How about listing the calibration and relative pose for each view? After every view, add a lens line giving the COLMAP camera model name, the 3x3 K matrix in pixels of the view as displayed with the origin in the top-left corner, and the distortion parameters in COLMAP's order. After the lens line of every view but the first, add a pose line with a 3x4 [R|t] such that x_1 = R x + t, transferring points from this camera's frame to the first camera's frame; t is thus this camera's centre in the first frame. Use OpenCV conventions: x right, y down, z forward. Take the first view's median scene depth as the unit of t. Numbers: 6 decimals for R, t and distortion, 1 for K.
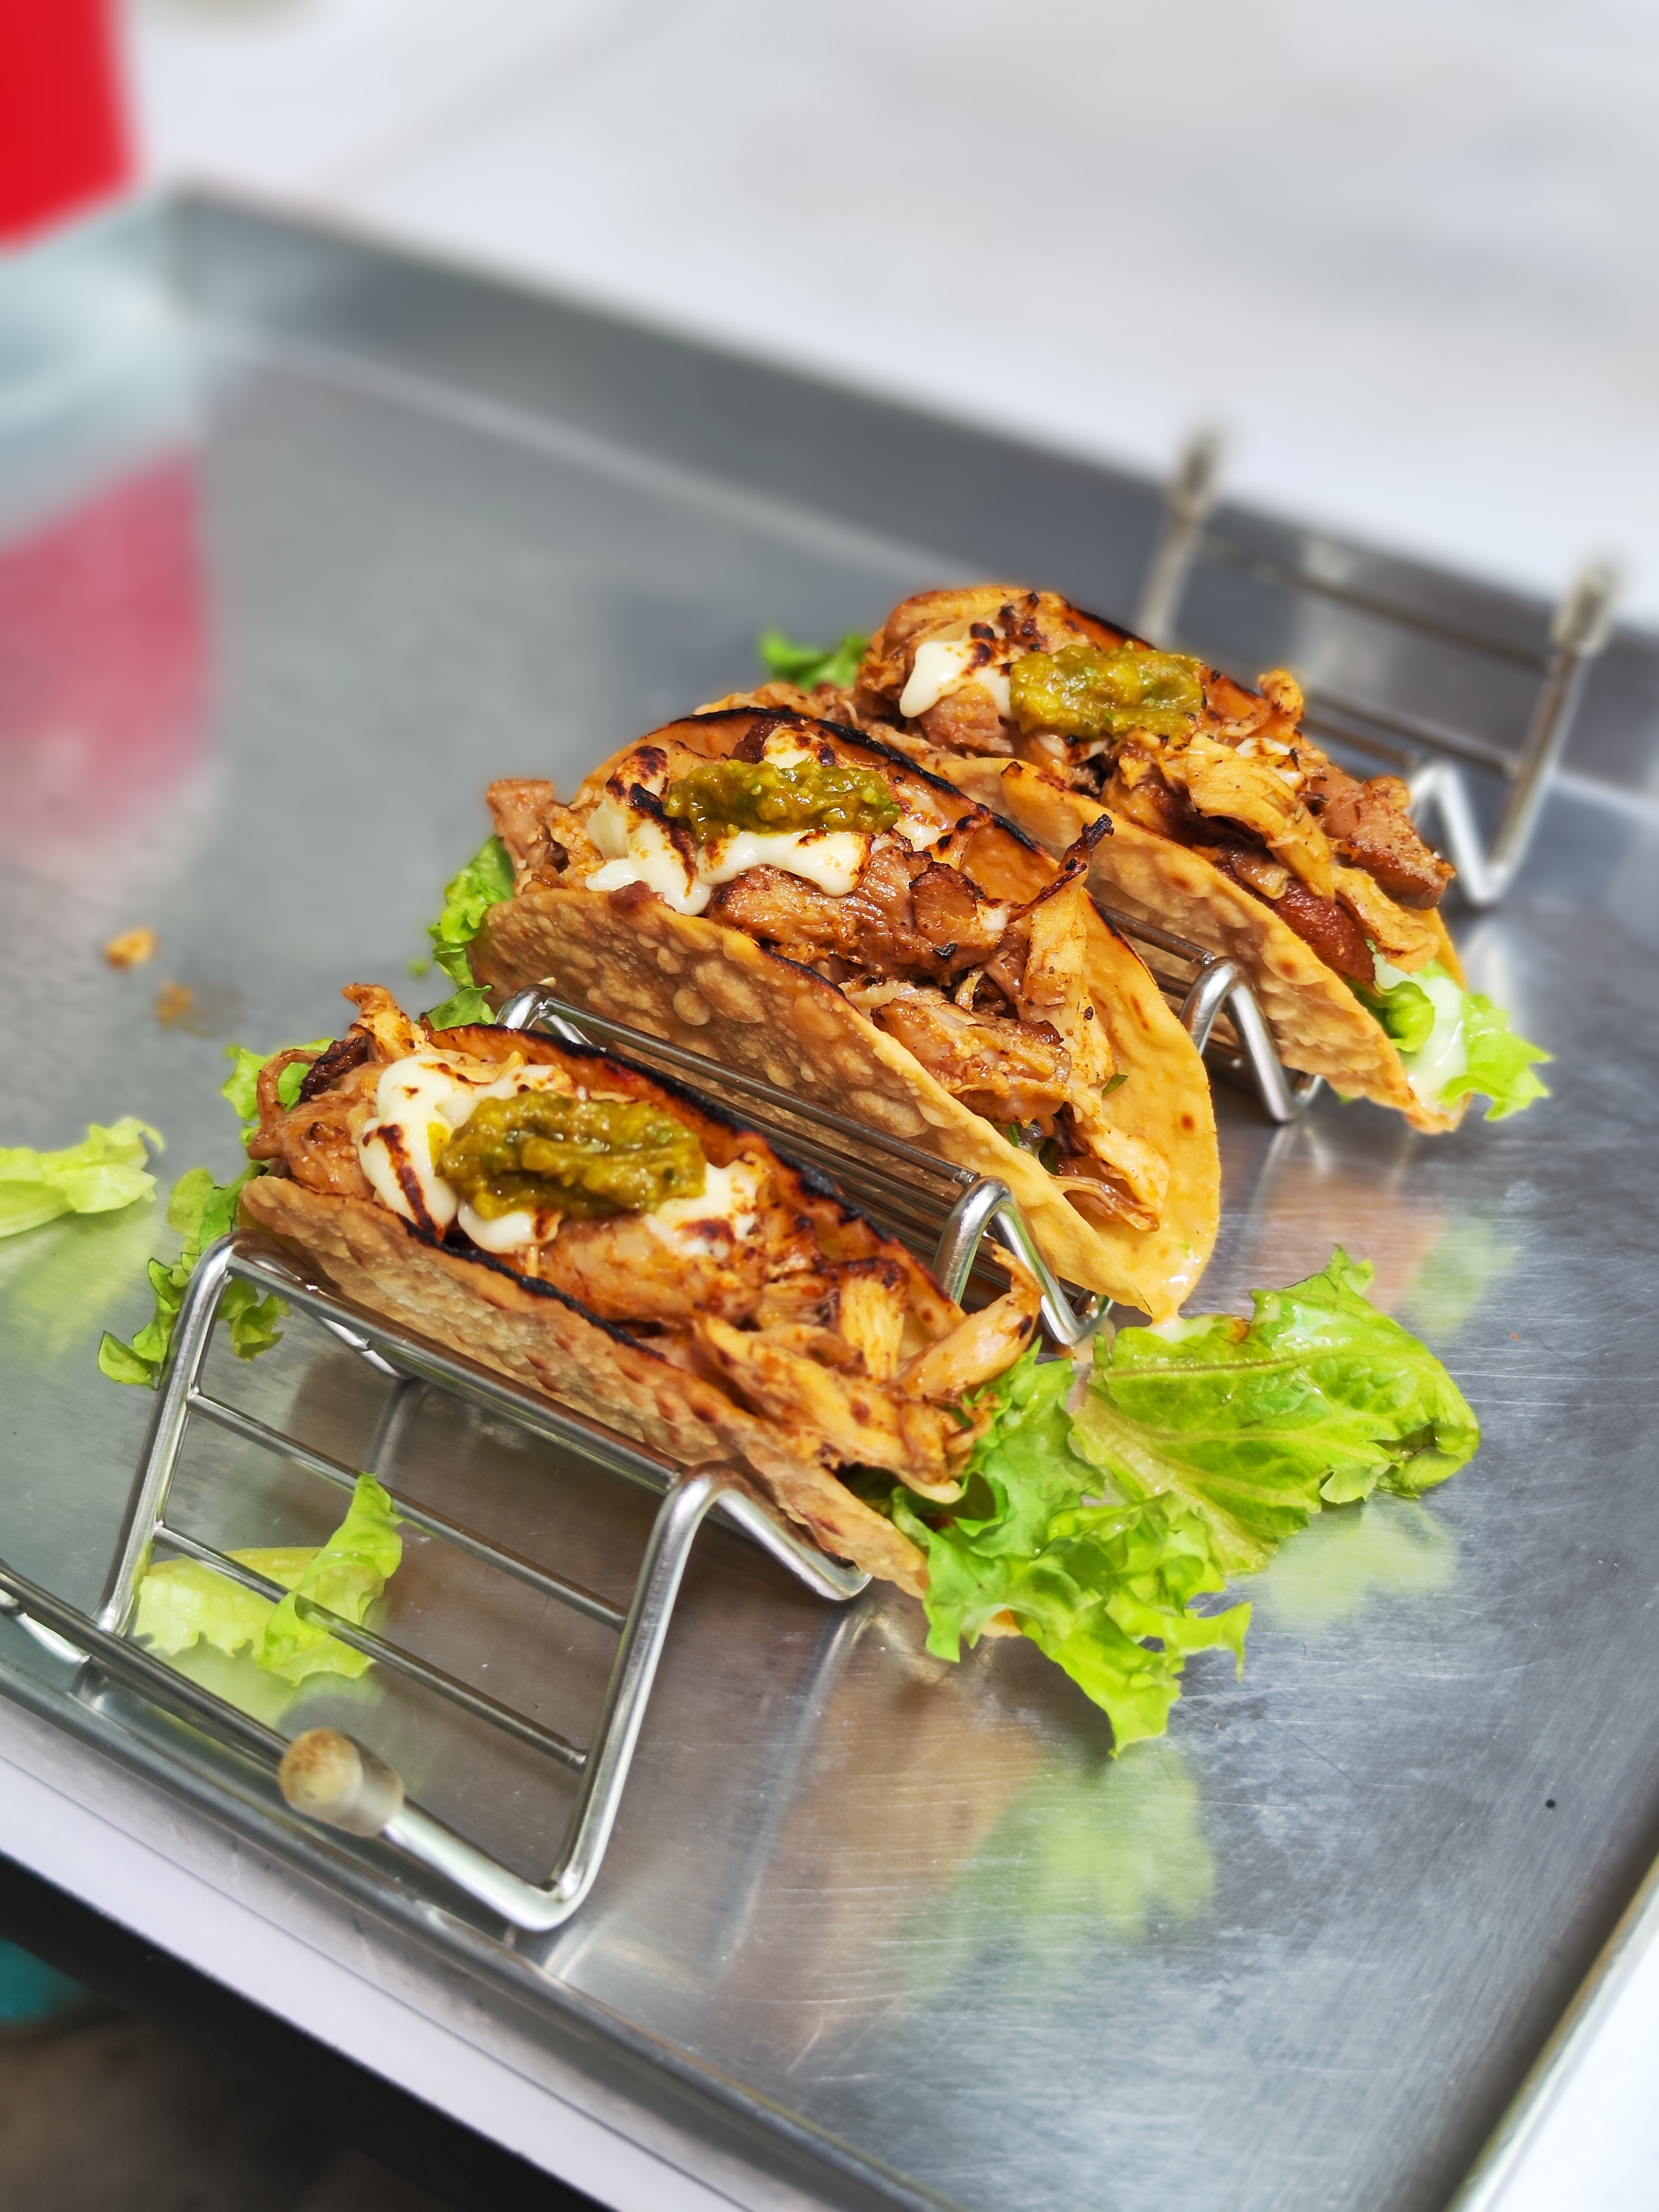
lens RADIAL K [[3147.2, 0, 830.1], [0, 3147.2, 1107.7], [0, 0, 1]] dist [0.009326, -0.070600]
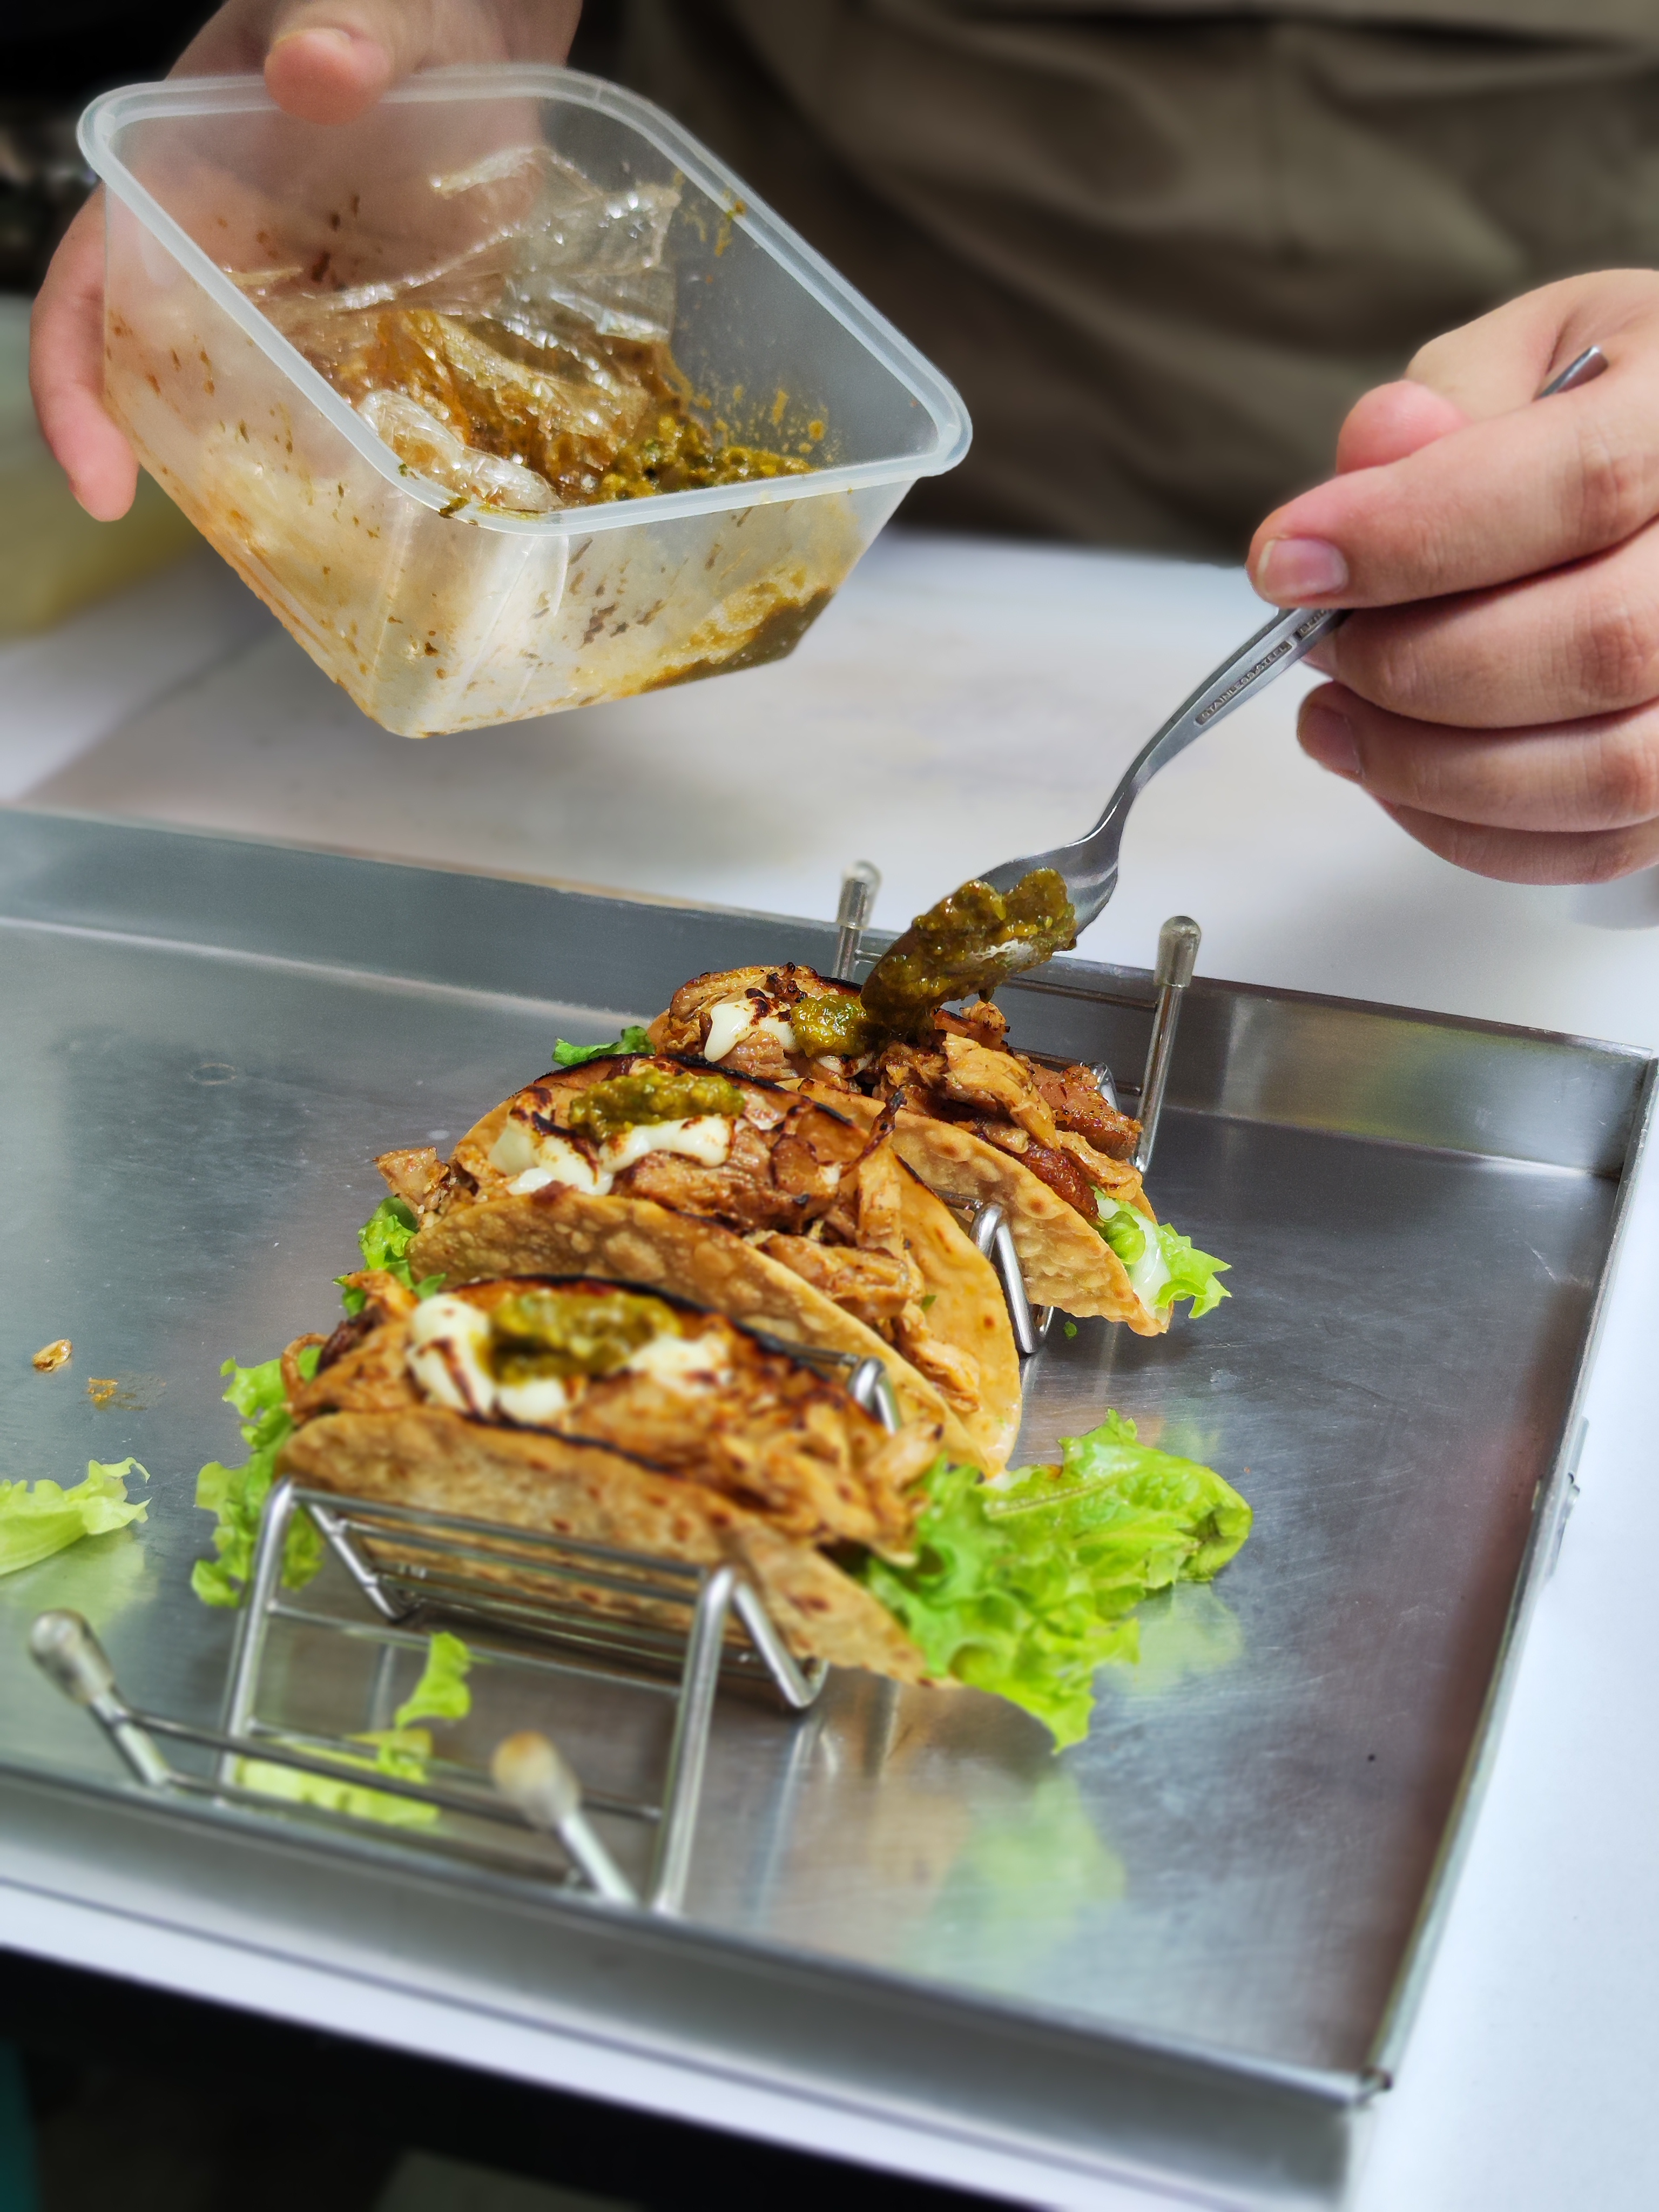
lens RADIAL K [[3147.2, 0, 830.1], [0, 3147.2, 1107.7], [0, 0, 1]] dist [0.009326, -0.070600]
pose [[0.970680, -0.104870, 0.216292, -0.225157], [0.151618, 0.965353, -0.212379, 0.188314], [-0.186526, 0.238946, 0.952950, -0.248275]]
